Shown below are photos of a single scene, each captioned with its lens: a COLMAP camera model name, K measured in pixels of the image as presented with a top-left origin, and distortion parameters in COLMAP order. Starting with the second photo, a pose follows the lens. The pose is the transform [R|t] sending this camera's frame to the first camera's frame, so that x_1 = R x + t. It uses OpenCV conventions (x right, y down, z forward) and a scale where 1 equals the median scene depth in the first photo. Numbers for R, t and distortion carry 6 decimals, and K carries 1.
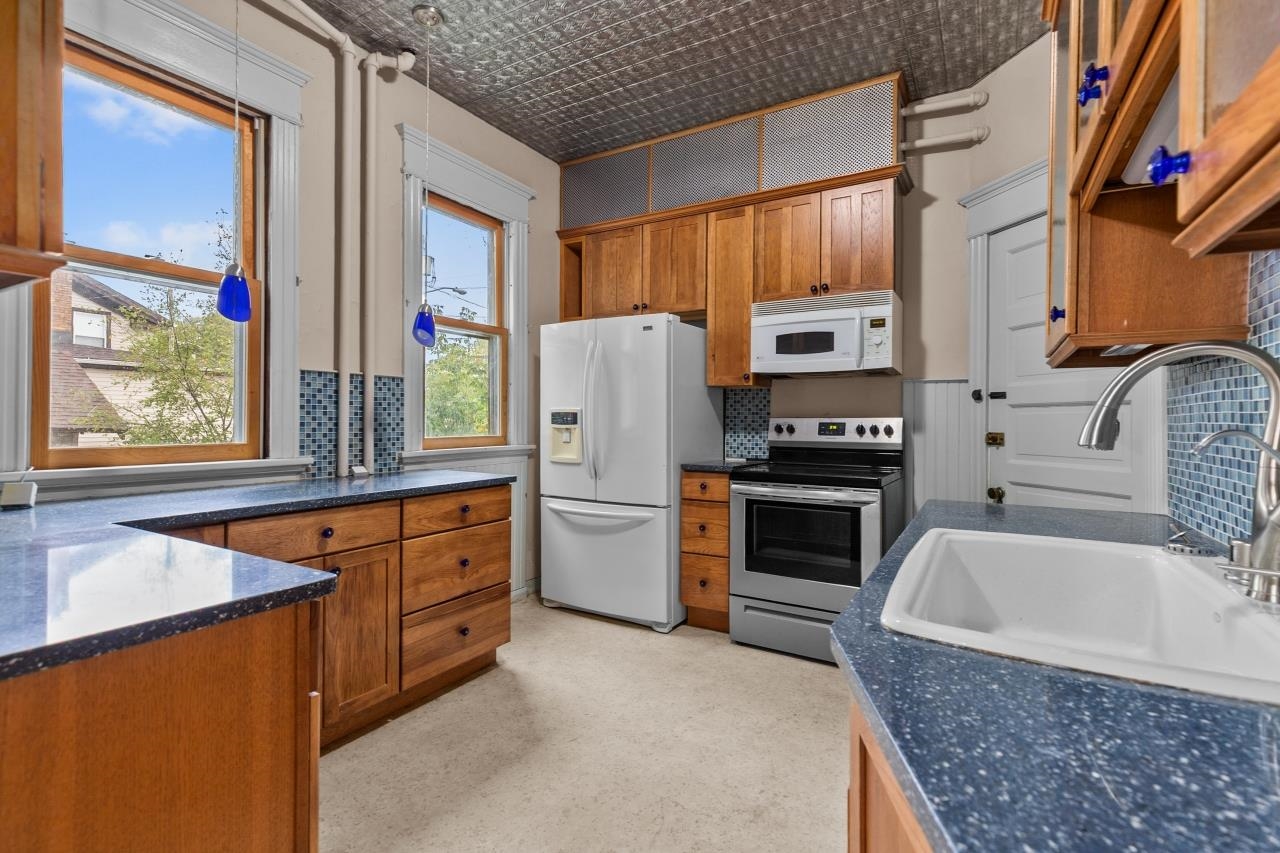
lens RADIAL K [[585.1, 0, 649.4], [0, 585.1, 418.2], [0, 0, 1]] dist [0.004398, -0.000110]
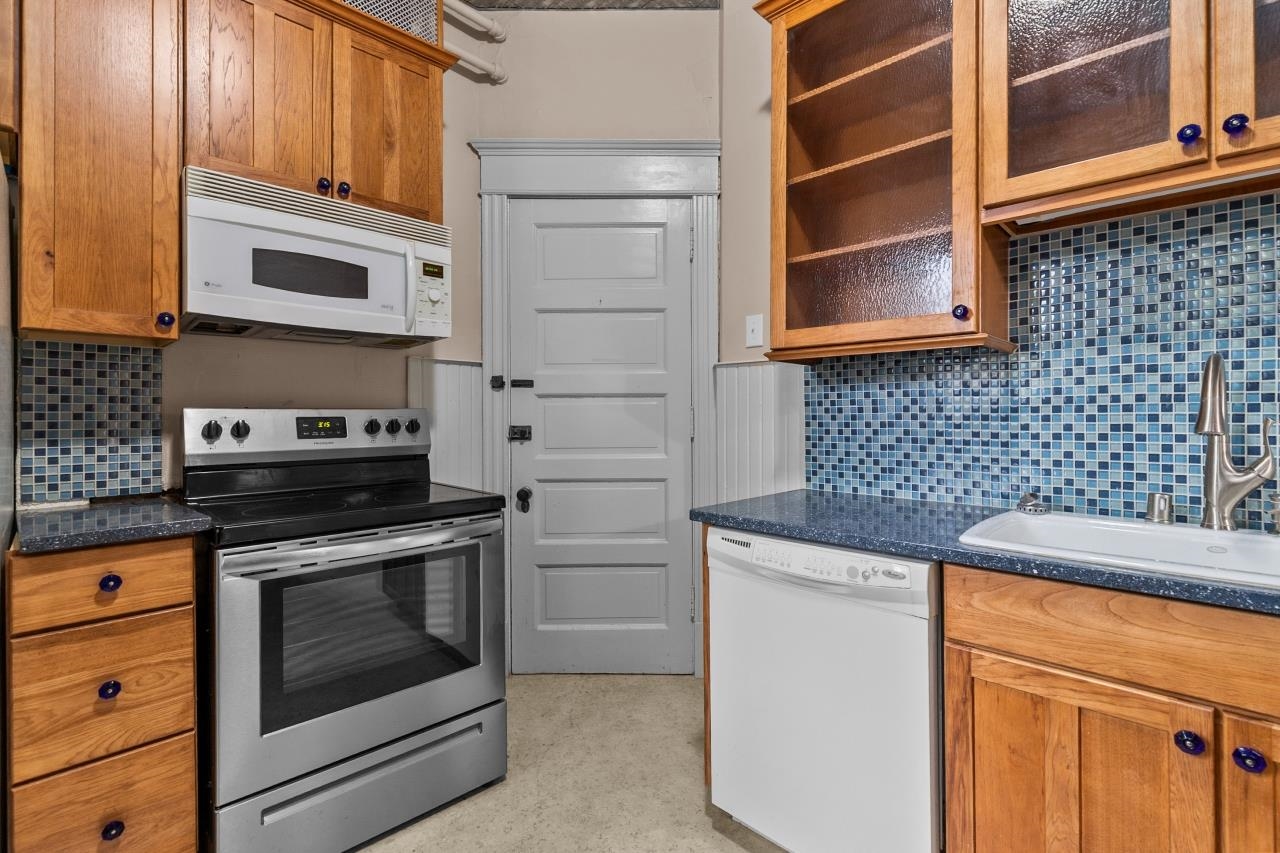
lens RADIAL K [[585.1, 0, 646.1], [0, 585.1, 416.1], [0, 0, 1]] dist [0.004398, -0.000110]
pose [[0.246738, -0.011562, 0.969013, -0.352313], [0.001603, 0.999932, 0.011523, 0.000294], [-0.969081, -0.001290, 0.246740, 0.976720]]
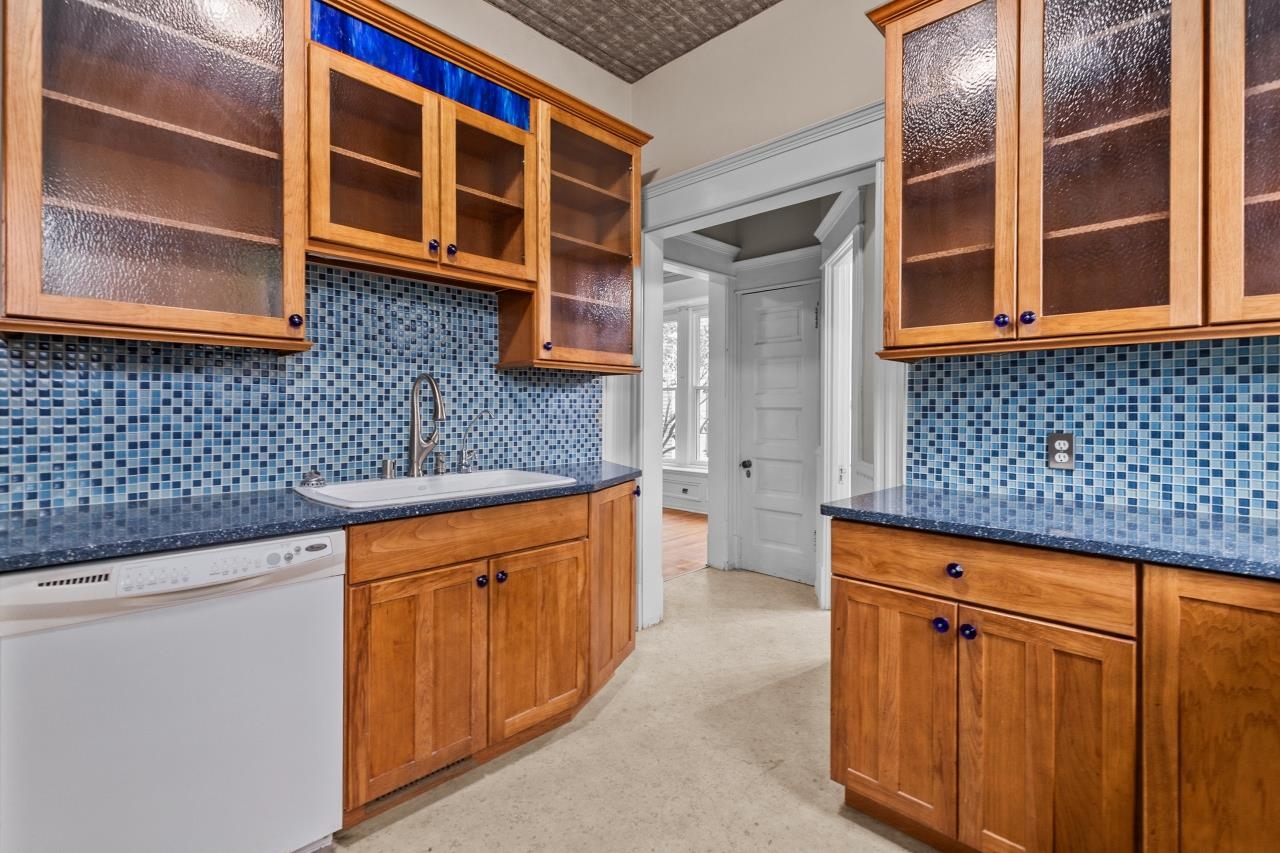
lens RADIAL K [[585.1, 0, 639.7], [0, 585.1, 412.9], [0, 0, 1]] dist [0.004398, -0.000110]
pose [[-0.965093, -0.014315, 0.261514, -0.351483], [-0.012008, 0.999874, 0.010417, 0.000281], [-0.261631, 0.006913, -0.965143, 0.980862]]
